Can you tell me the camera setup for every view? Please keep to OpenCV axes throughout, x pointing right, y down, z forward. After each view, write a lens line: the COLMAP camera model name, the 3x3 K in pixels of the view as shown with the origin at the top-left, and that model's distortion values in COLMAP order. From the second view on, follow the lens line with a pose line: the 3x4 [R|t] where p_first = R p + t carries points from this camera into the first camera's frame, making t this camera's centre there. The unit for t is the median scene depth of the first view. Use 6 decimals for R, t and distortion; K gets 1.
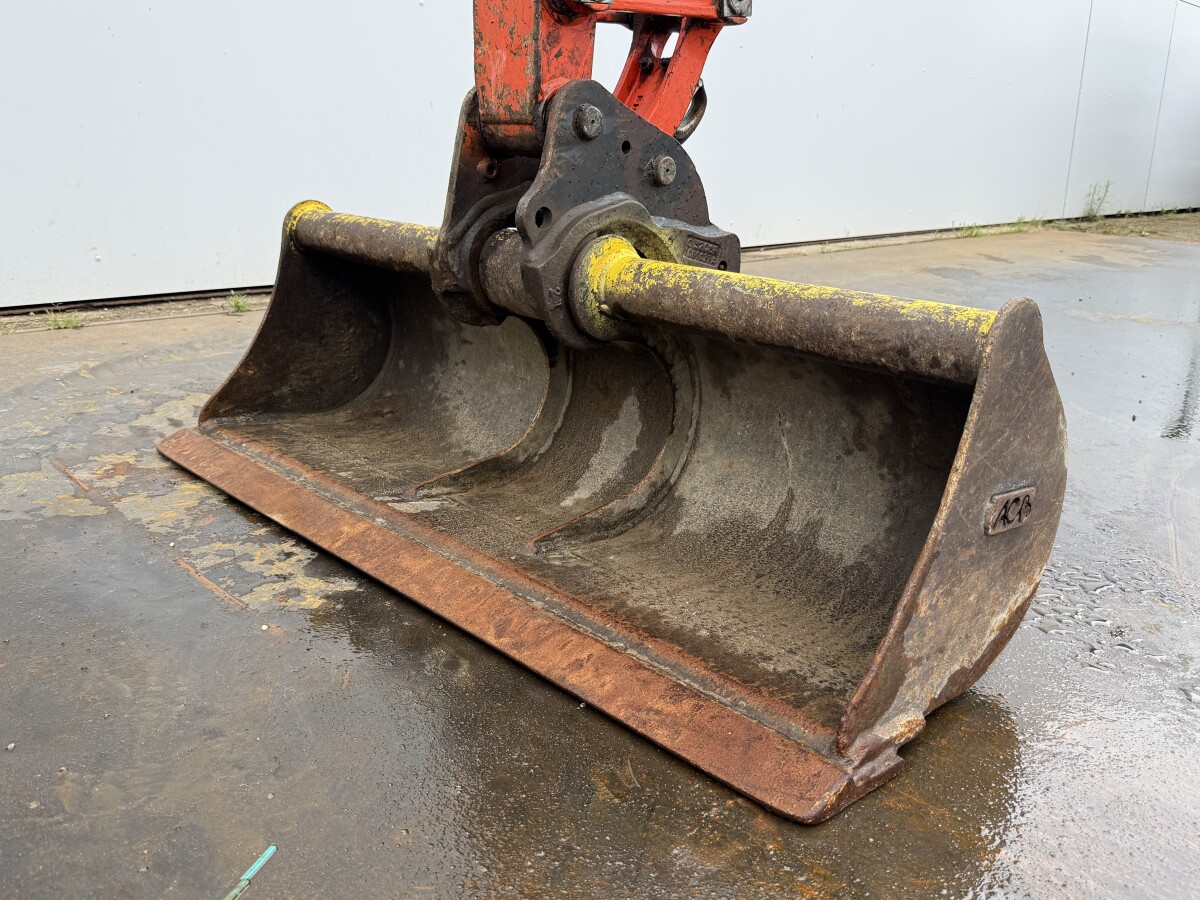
lens RADIAL K [[1032.8, 0, 607.7], [0, 1032.8, 451.0], [0, 0, 1]] dist [0.091618, -0.190125]
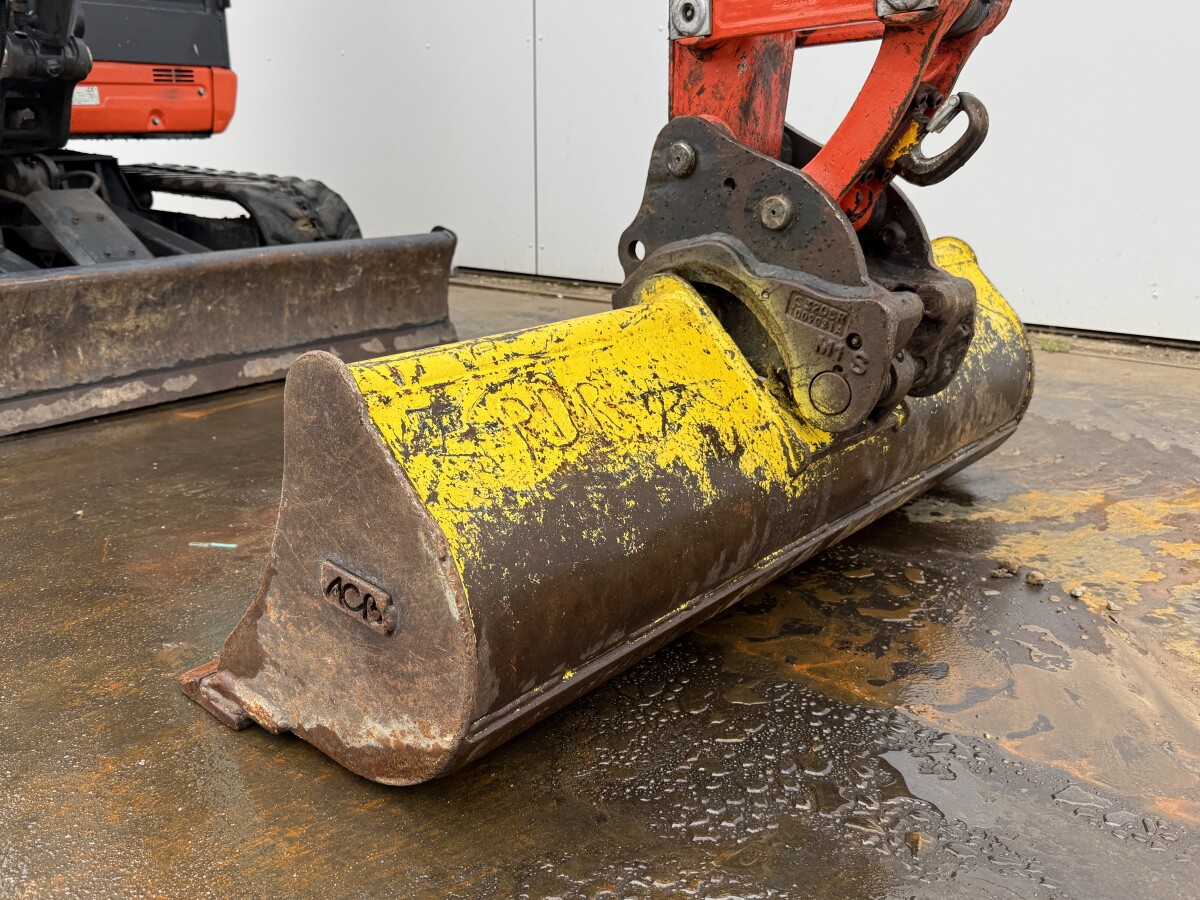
lens RADIAL K [[1039.0, 0, 596.5], [0, 1039.0, 469.5], [0, 0, 1]] dist [0.041555, -0.091726]
pose [[0.089860, 0.271620, -0.958200, 0.943095], [-0.283764, 0.929198, 0.236787, -0.240518], [0.954674, 0.250625, 0.160574, 0.794352]]
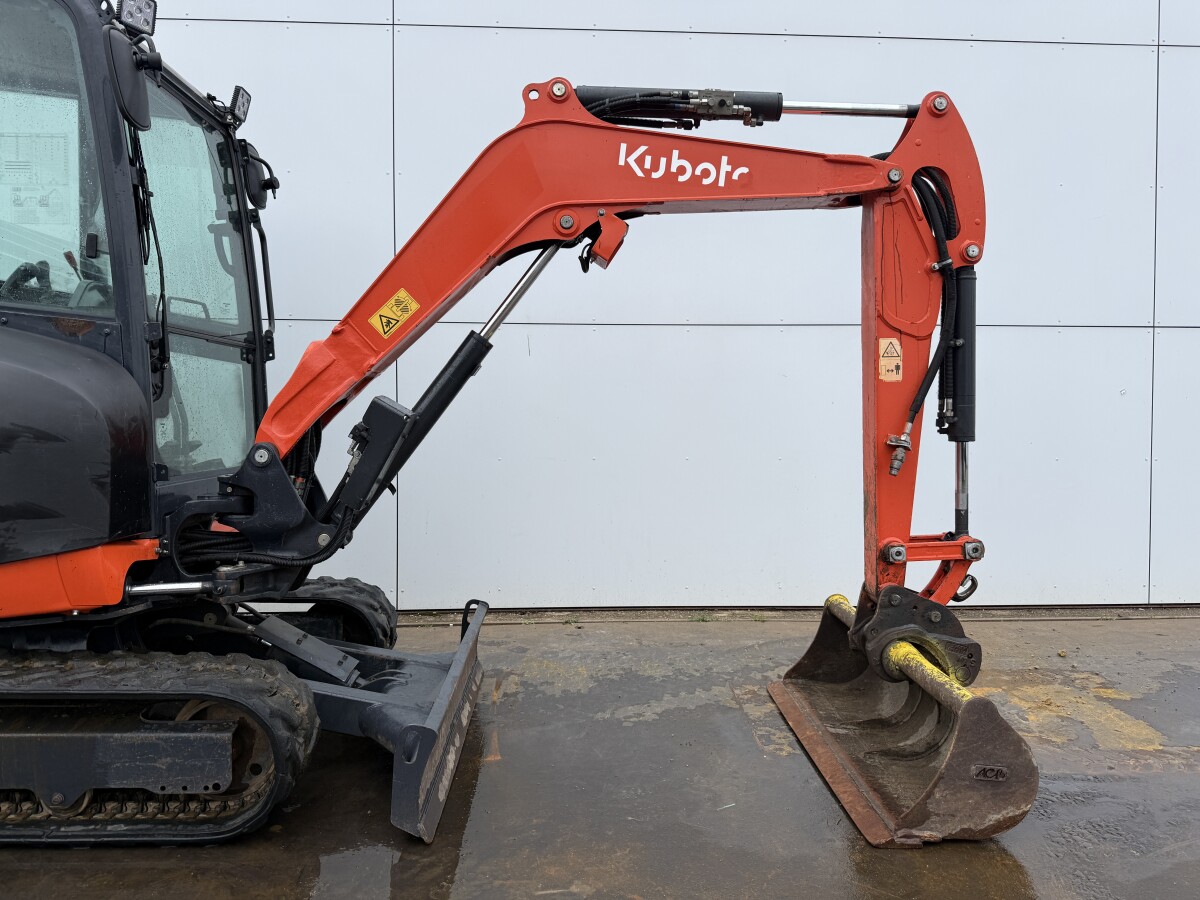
lens RADIAL K [[851.6, 0, 600.0], [0, 851.6, 450.0], [0, 0, 1]] dist [0.070571, -0.109658]
pose [[0.735705, 0.001179, -0.677301, 0.911227], [-0.177329, 0.965451, -0.190940, -0.118300], [0.653676, 0.260581, 0.710496, -1.197247]]
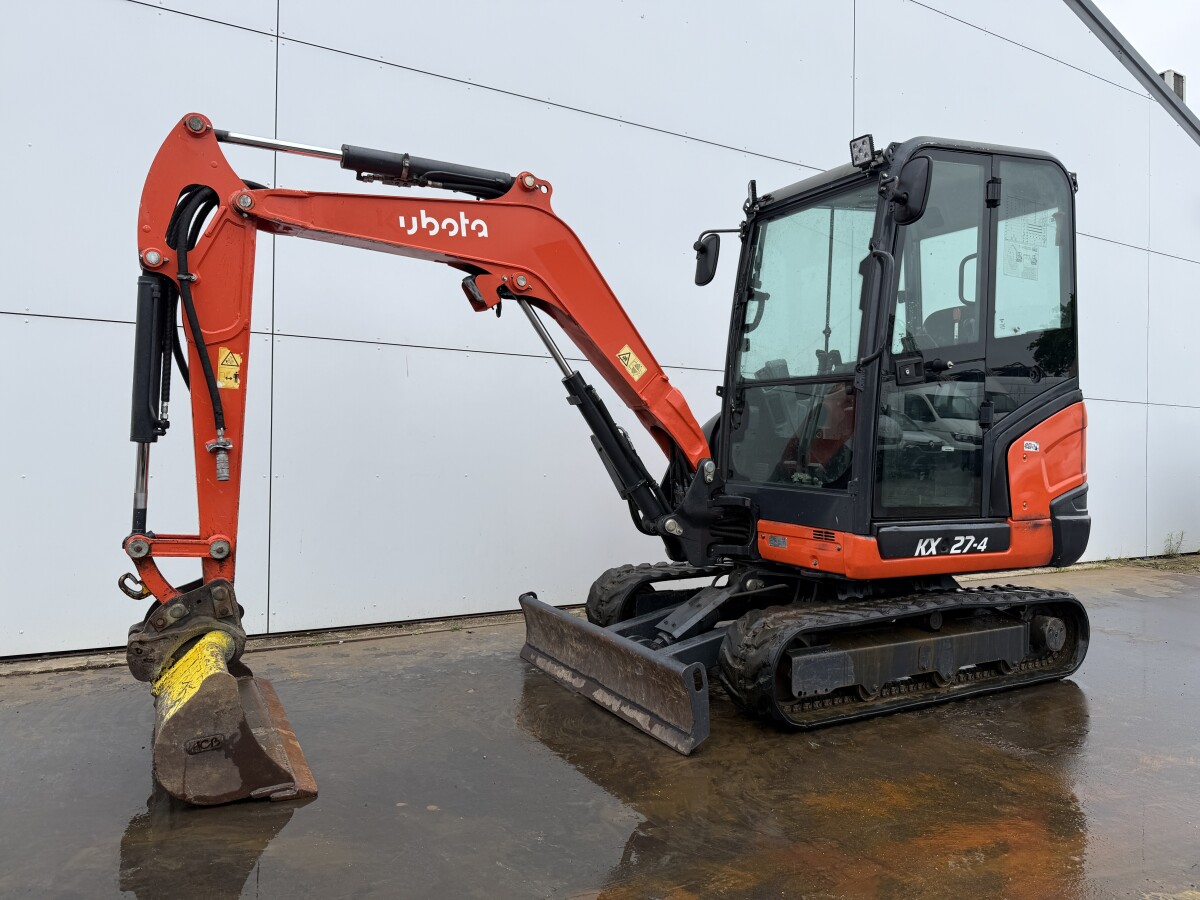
lens RADIAL K [[838.7, 0, 597.9], [0, 838.7, 448.0], [0, 0, 1]] dist [0.084535, -0.133700]
pose [[-0.957137, -0.070914, 0.280819, -1.714941], [0.018093, 0.953031, 0.302333, -1.382247], [-0.289069, 0.294455, -0.910898, 2.730144]]
